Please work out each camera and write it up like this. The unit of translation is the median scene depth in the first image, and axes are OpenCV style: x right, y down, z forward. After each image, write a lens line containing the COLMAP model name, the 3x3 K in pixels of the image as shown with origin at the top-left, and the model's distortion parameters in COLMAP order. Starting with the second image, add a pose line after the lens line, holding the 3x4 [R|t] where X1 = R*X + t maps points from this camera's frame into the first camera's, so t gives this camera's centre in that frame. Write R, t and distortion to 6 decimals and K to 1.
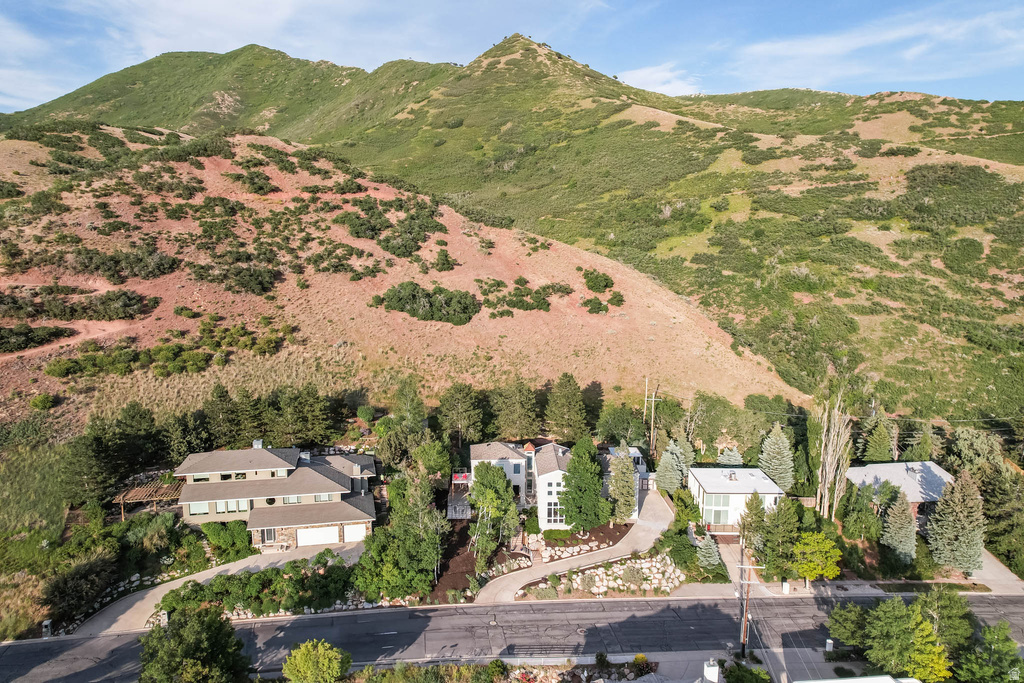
lens RADIAL K [[654.9, 0, 510.0], [0, 654.9, 341.3], [0, 0, 1]] dist [-0.081334, 0.070738]
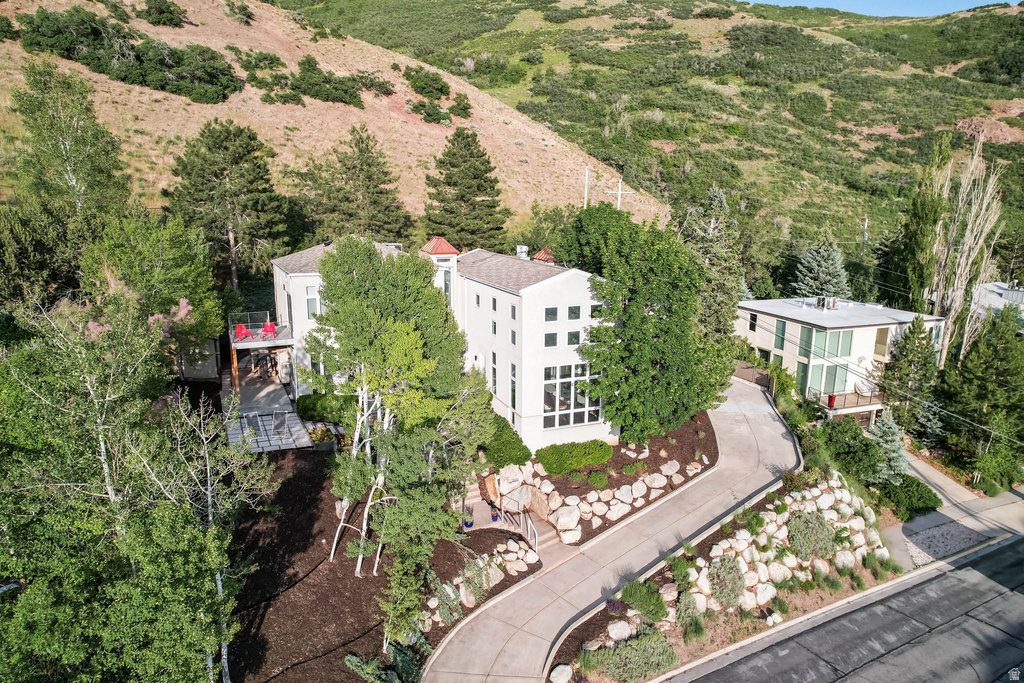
lens RADIAL K [[654.9, 0, 509.3], [0, 654.9, 344.6], [0, 0, 1]] dist [-0.081334, 0.070738]
pose [[0.930543, -0.077087, 0.357977, -0.046173], [0.041346, 0.993458, 0.106454, 0.114325], [-0.363841, -0.084259, 0.927642, 0.398960]]
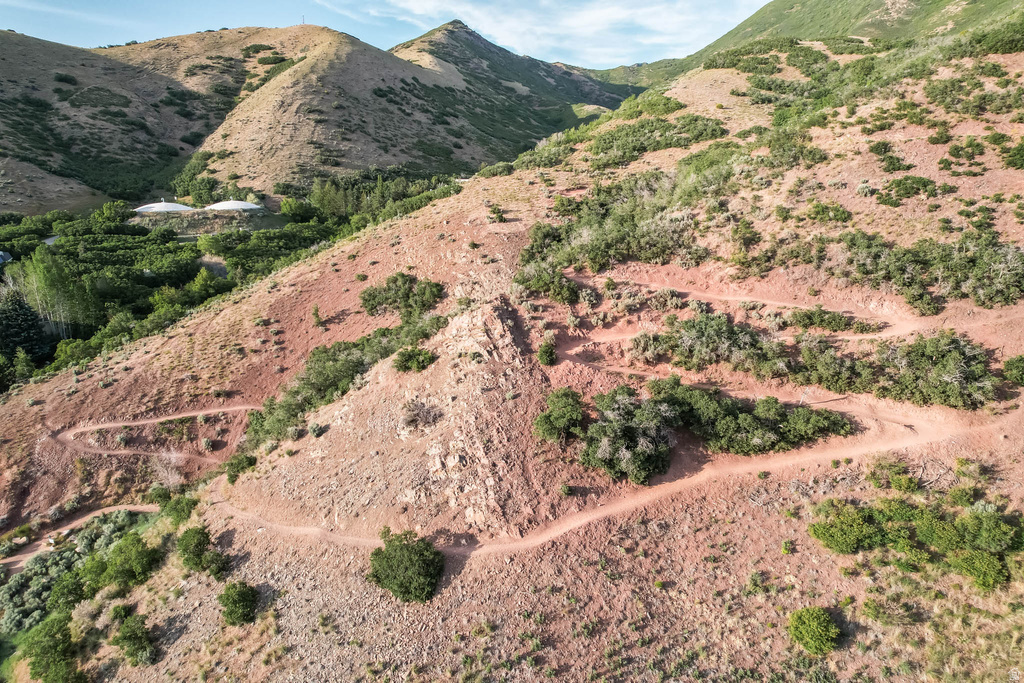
lens RADIAL K [[654.9, 0, 509.7], [0, 654.9, 341.9], [0, 0, 1]] dist [-0.081334, 0.070738]
pose [[0.631785, 0.174948, -0.755143, -0.346886], [-0.092333, 0.984247, 0.150776, -0.088759], [0.769625, -0.025533, 0.637985, 0.347076]]
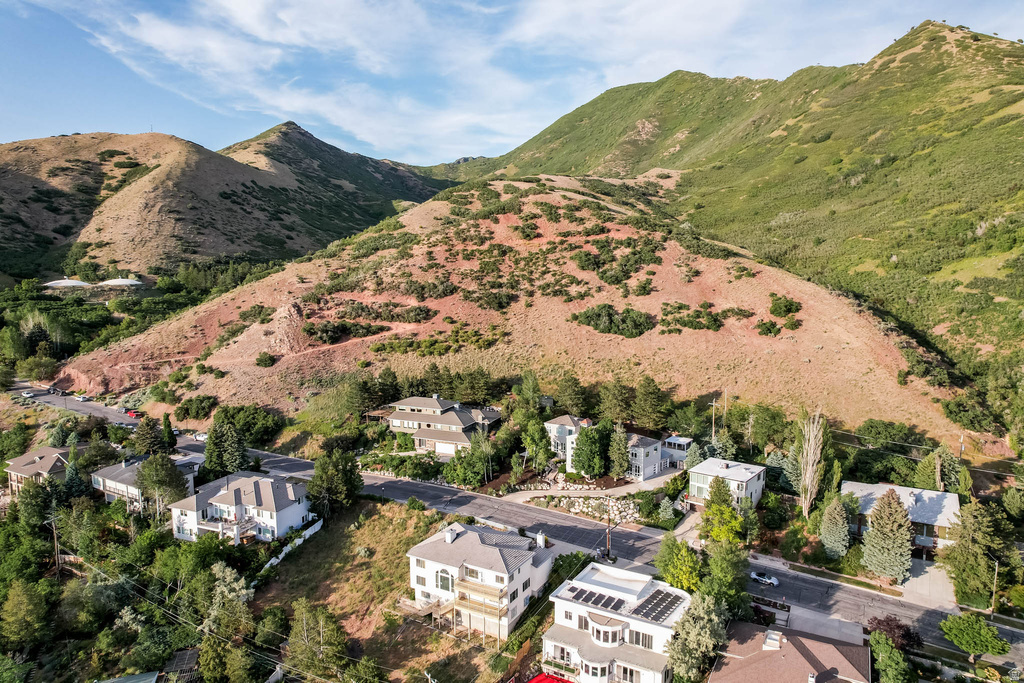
lens RADIAL K [[654.9, 0, 510.1], [0, 654.9, 342.4], [0, 0, 1]] dist [-0.081334, 0.070738]
pose [[0.797439, 0.060770, -0.600332, 0.490636], [-0.067425, 0.997659, 0.011427, -0.013630], [0.599621, 0.031365, 0.799669, -0.187961]]
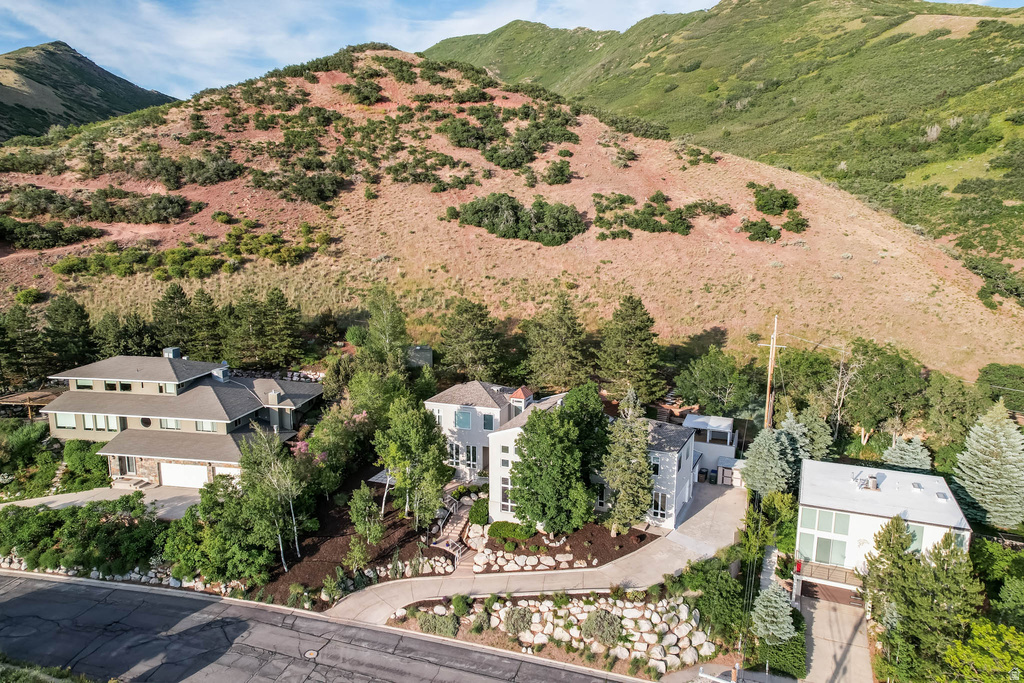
lens RADIAL K [[654.9, 0, 510.4], [0, 654.9, 341.3], [0, 0, 1]] dist [-0.081334, 0.070738]
pose [[0.921826, 0.061120, -0.382755, 0.169822], [-0.047123, 0.997836, 0.045849, 0.051576], [0.384729, -0.024228, 0.922712, 0.250677]]
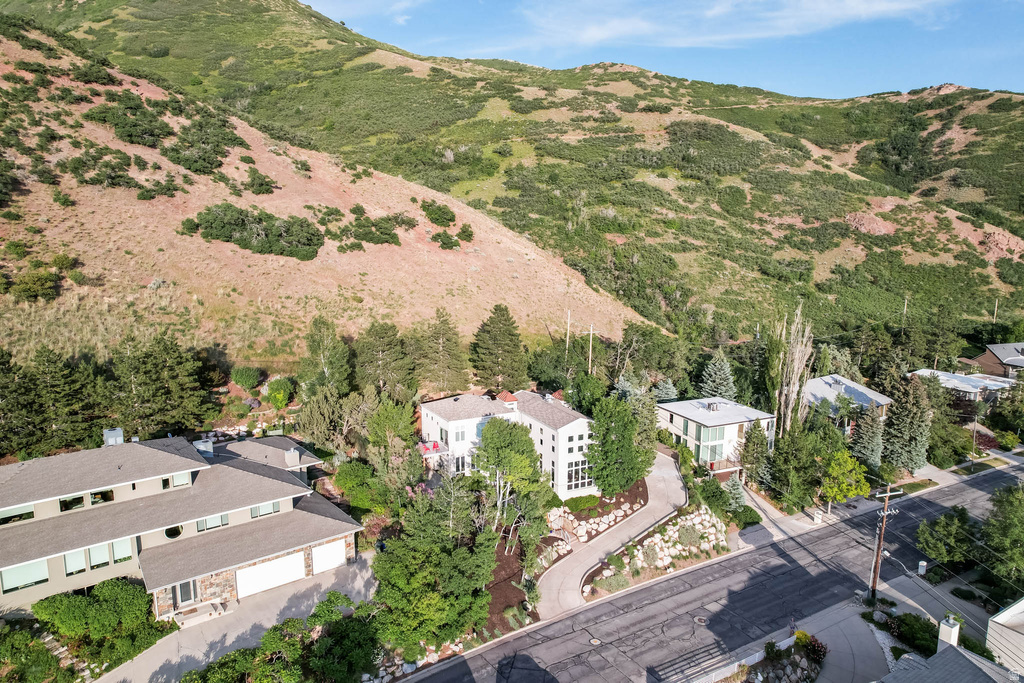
lens RADIAL K [[654.9, 0, 509.5], [0, 654.9, 342.5], [0, 0, 1]] dist [-0.081334, 0.070738]
pose [[0.903152, -0.070049, 0.423568, -0.178494], [0.050616, 0.997092, 0.056971, 0.036766], [-0.426327, -0.030015, 0.904071, 0.205775]]
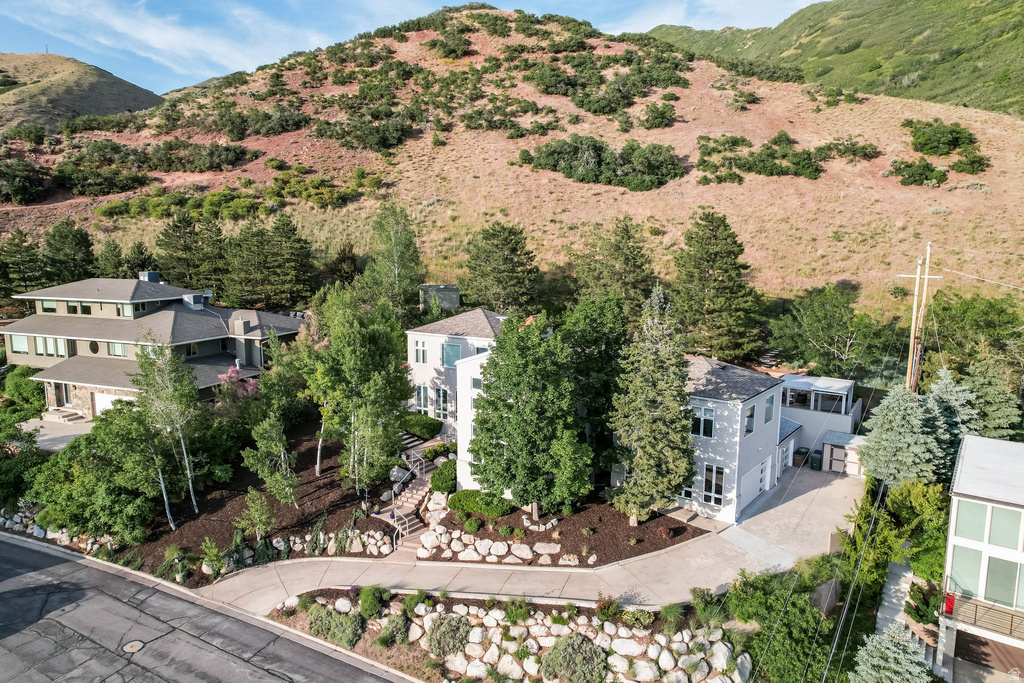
lens RADIAL K [[654.9, 0, 511.0], [0, 654.9, 343.7], [0, 0, 1]] dist [-0.081334, 0.070738]
pose [[0.818722, 0.080898, -0.568463, 0.182471], [-0.070342, 0.996699, 0.040532, 0.101030], [0.569865, 0.006803, 0.821710, 0.382460]]
